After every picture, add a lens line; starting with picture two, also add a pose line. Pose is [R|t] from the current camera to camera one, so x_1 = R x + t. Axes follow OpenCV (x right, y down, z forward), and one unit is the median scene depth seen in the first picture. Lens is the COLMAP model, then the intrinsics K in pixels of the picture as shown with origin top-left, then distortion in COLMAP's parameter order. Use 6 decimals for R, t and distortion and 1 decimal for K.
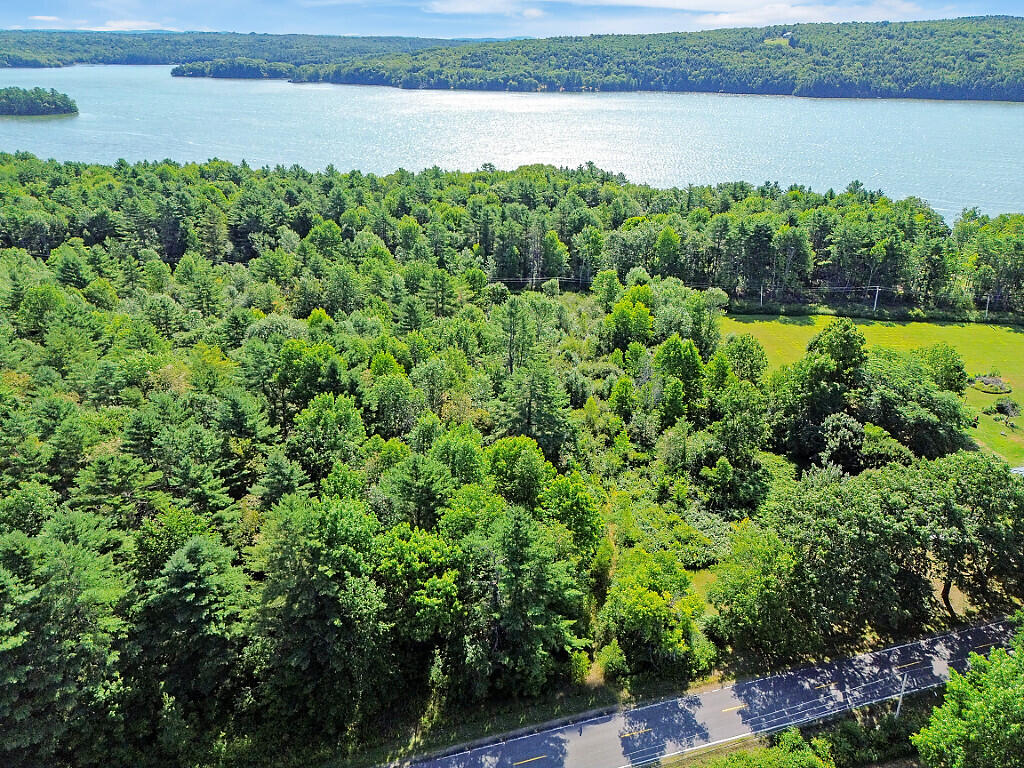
lens RADIAL K [[715.6, 0, 512.0], [0, 715.6, 384.0], [0, 0, 1]] dist [0.064950, -0.055289]
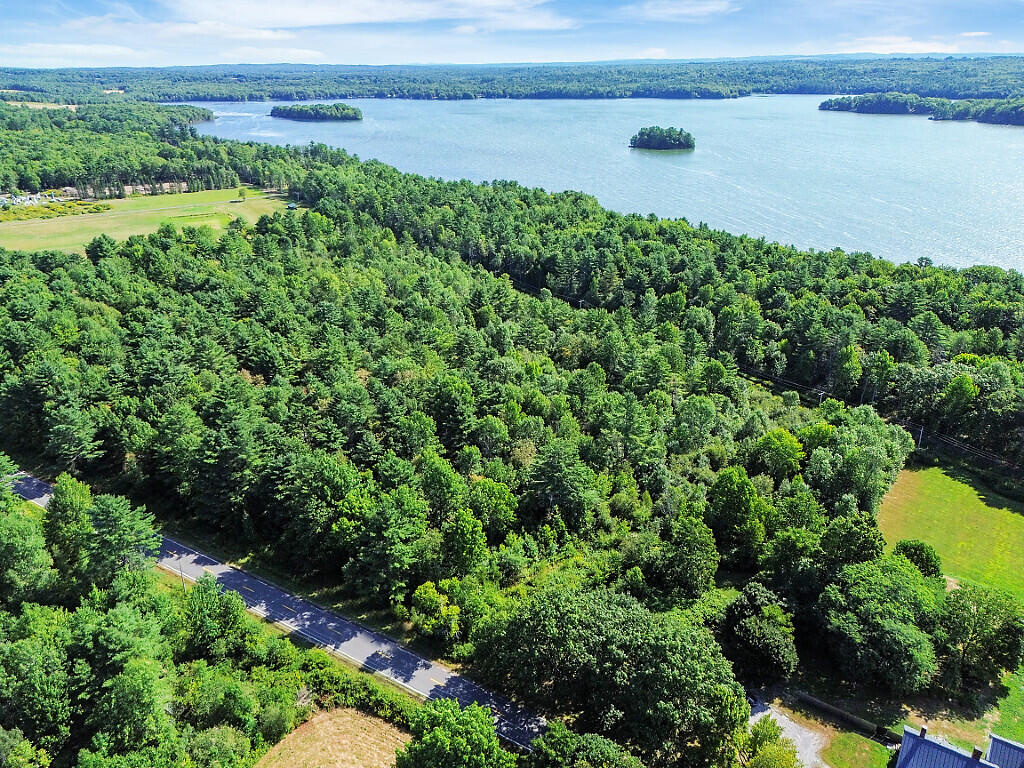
lens RADIAL K [[715.6, 0, 512.0], [0, 715.6, 384.0], [0, 0, 1]] dist [0.064950, -0.055289]
pose [[0.677098, 0.286740, -0.677730, 0.892265], [-0.303853, 0.947727, 0.097403, -0.247030], [0.670233, 0.139979, 0.728831, -0.072996]]
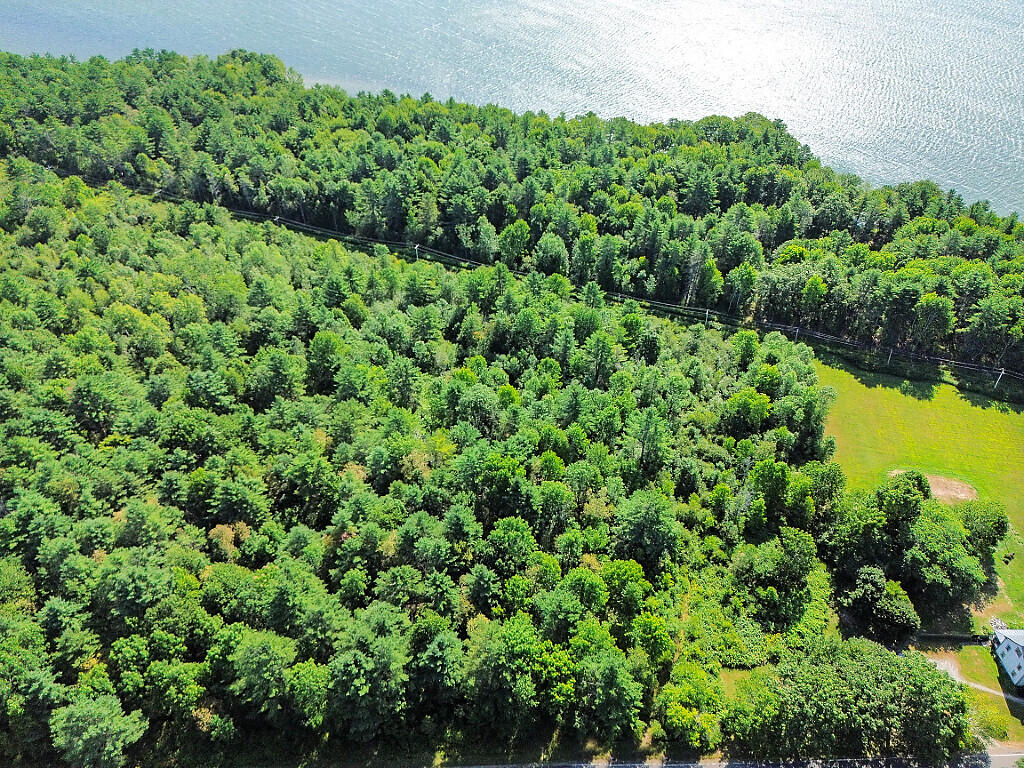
lens RADIAL K [[715.6, 0, 512.0], [0, 715.6, 384.0], [0, 0, 1]] dist [0.064950, -0.055289]
pose [[0.968708, 0.155189, -0.193706, 0.003906], [-0.097390, 0.955496, 0.278467, -0.644760], [0.228300, -0.250888, 0.940710, -0.383247]]
